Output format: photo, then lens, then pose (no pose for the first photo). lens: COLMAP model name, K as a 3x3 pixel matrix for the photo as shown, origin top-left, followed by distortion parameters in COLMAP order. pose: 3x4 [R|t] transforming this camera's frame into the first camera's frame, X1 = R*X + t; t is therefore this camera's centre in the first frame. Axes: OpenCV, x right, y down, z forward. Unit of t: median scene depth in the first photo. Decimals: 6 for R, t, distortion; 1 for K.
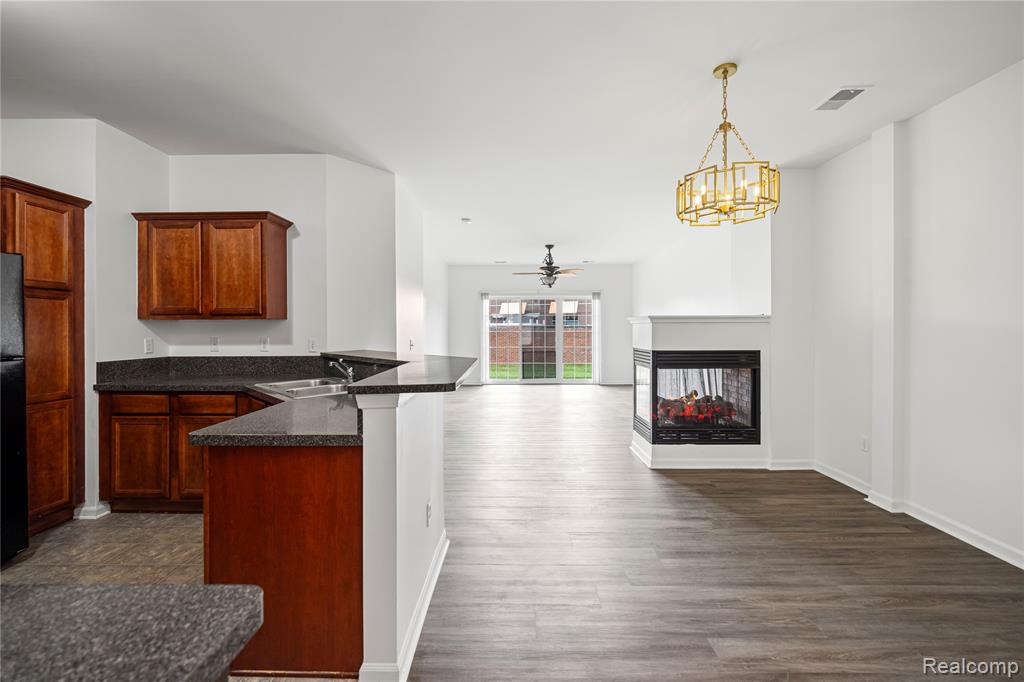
lens RADIAL K [[422.8, 0, 502.1], [0, 422.8, 330.8], [0, 0, 1]] dist [-0.002661, -0.000191]
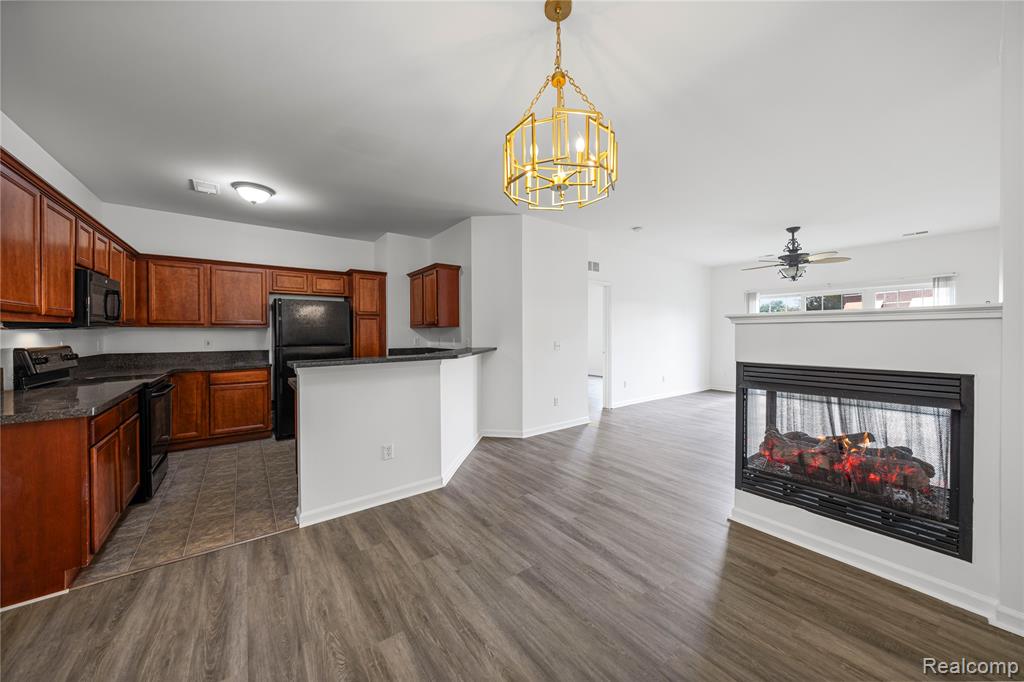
lens RADIAL K [[353.4, 0, 512.6], [0, 353.4, 337.7], [0, 0, 1]] dist [0.000326, -0.000015]
pose [[0.611932, 0.010185, -0.790845, 0.736365], [-0.001447, 0.999930, 0.011757, -0.002450], [0.790909, -0.006050, 0.611904, 0.379497]]
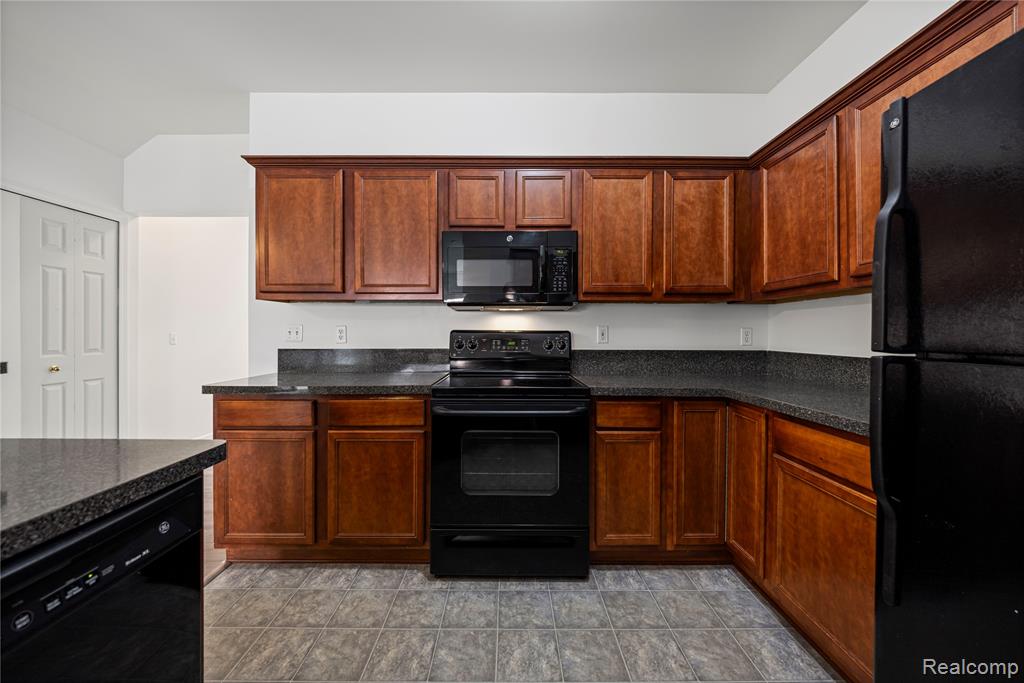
lens RADIAL K [[377.4, 0, 507.2], [0, 377.4, 337.5], [0, 0, 1]] dist [0.000884, 0.000247]
pose [[-0.999866, 0.000654, -0.016359, -0.569738], [0.000517, 0.999965, 0.008385, 0.036087], [0.016364, 0.008375, -0.999831, 0.772311]]
